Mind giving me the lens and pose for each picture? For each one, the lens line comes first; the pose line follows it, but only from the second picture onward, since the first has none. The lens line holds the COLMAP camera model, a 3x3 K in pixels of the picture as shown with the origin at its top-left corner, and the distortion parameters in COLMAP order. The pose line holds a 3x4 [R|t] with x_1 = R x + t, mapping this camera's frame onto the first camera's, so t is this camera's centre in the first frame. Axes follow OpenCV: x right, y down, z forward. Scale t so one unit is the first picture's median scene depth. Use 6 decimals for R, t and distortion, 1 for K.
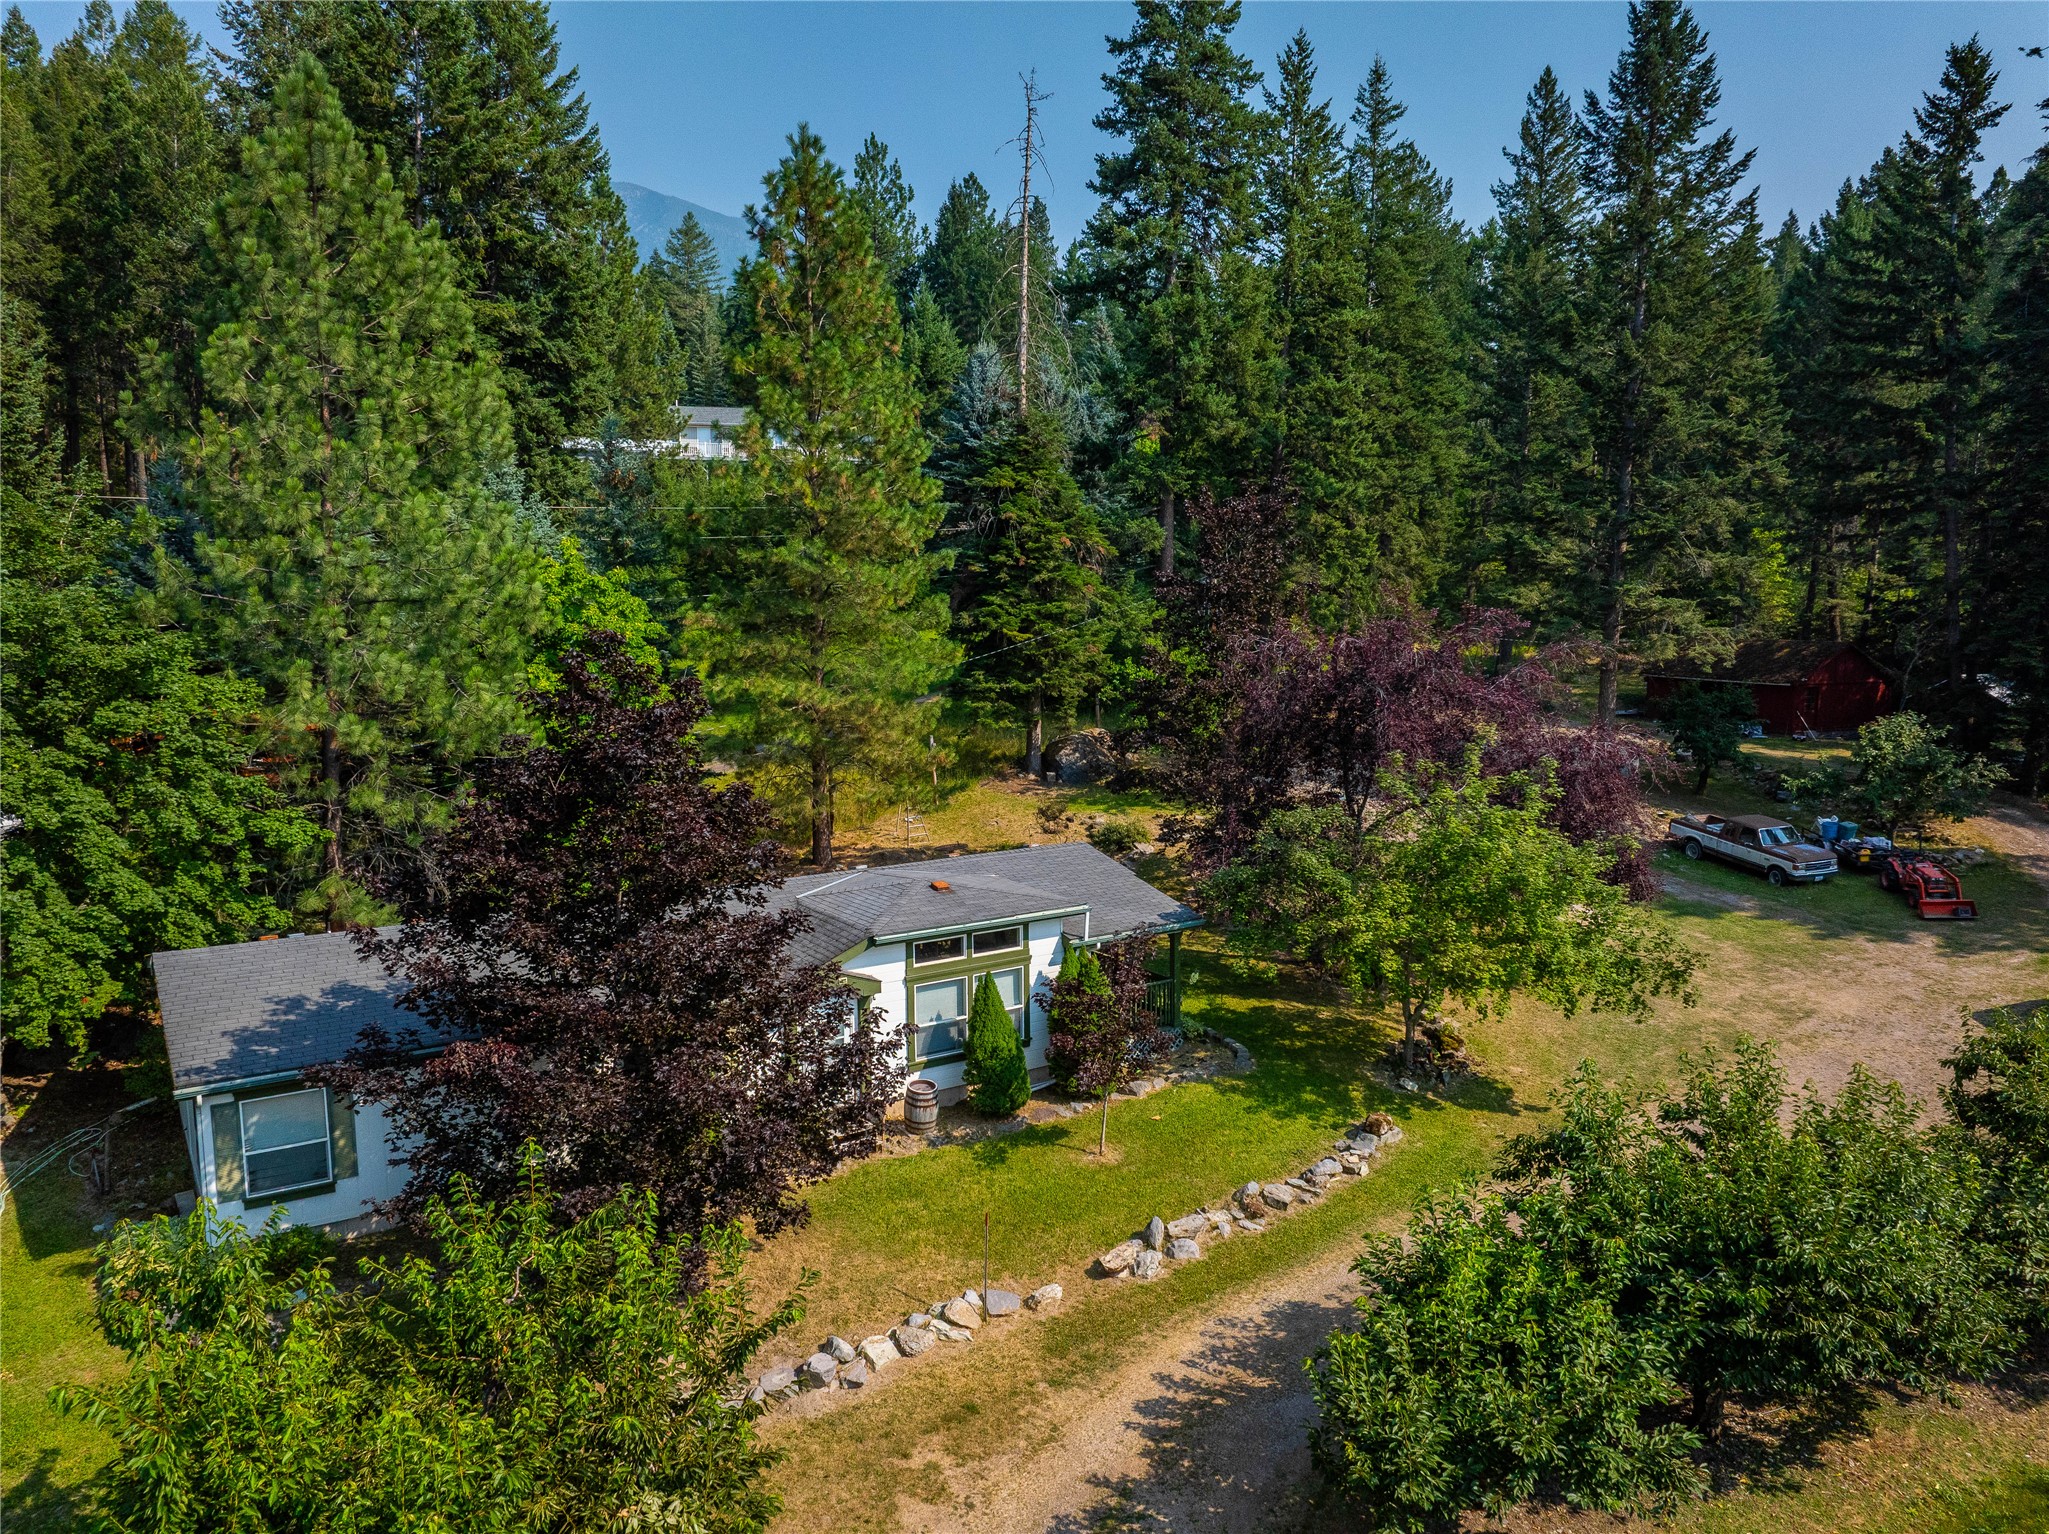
lens RADIAL K [[1442.7, 0, 1034.6], [0, 1442.7, 759.6], [0, 0, 1]] dist [-0.047997, 0.022222]
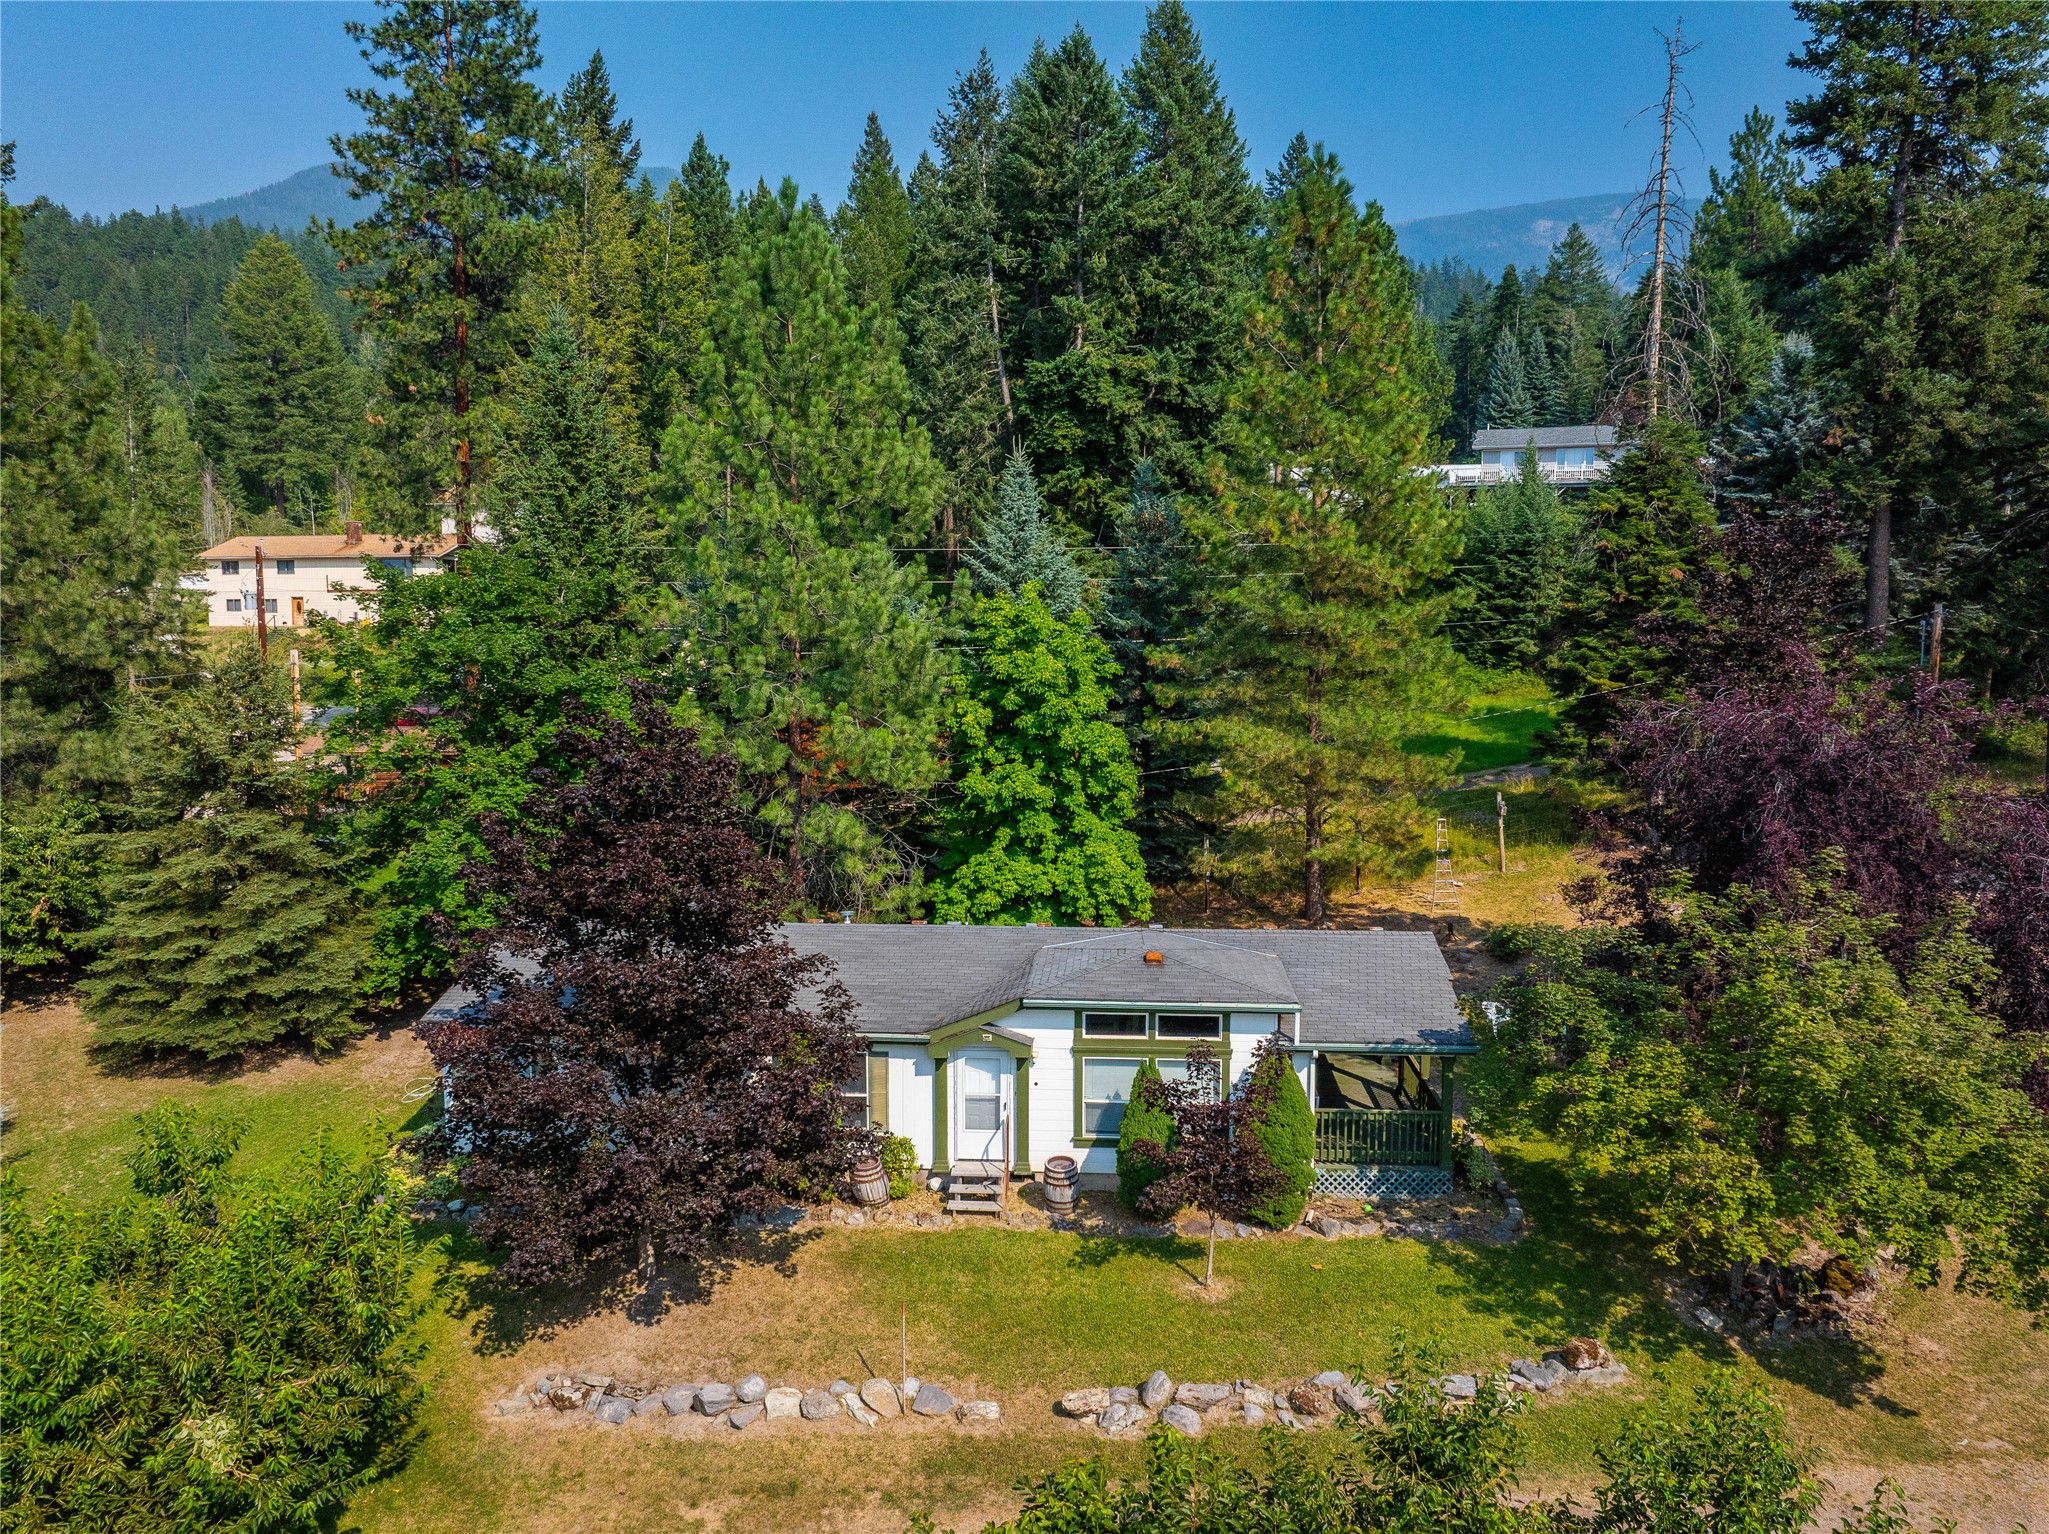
lens RADIAL K [[1442.7, 0, 1028.8], [0, 1442.7, 759.1], [0, 0, 1]] dist [-0.047997, 0.022222]
pose [[0.786739, 0.065029, -0.613852, 0.344194], [-0.074408, 0.997175, 0.010272, -0.034975], [0.612785, 0.037594, 0.789355, 0.164862]]
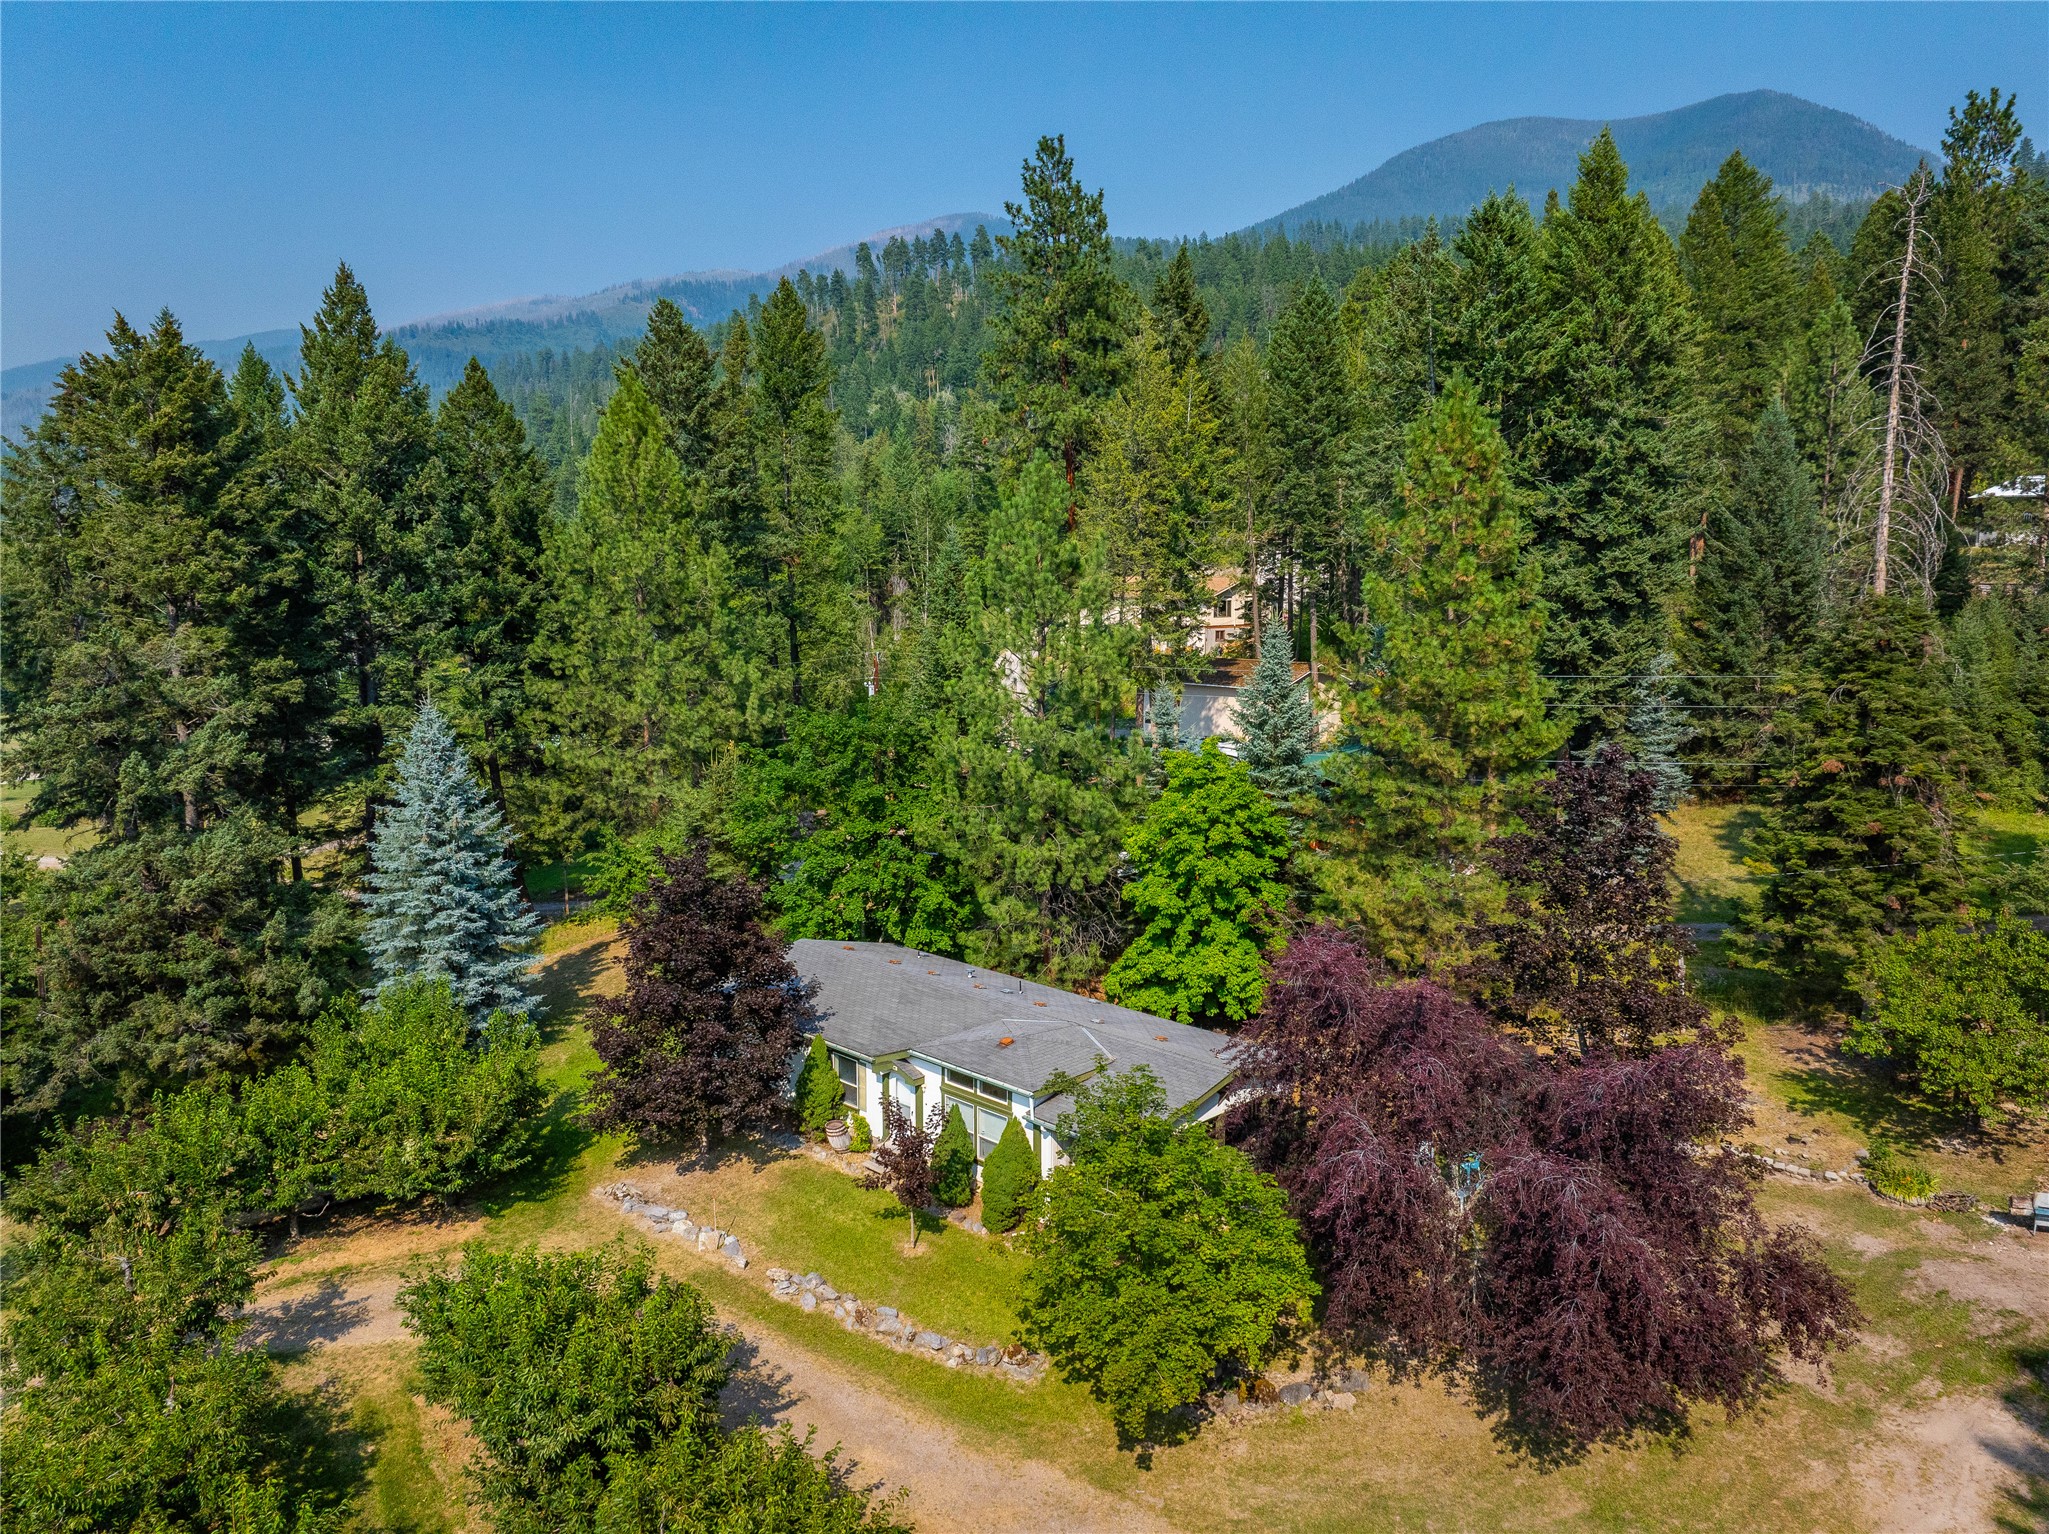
lens RADIAL K [[1442.7, 0, 1025.9], [0, 1442.7, 758.4], [0, 0, 1]] dist [-0.047997, 0.022222]
pose [[0.200603, 0.132824, -0.970627, 1.001644], [-0.117348, 0.986891, 0.110797, -0.272631], [0.972619, 0.091675, 0.213560, 0.547976]]
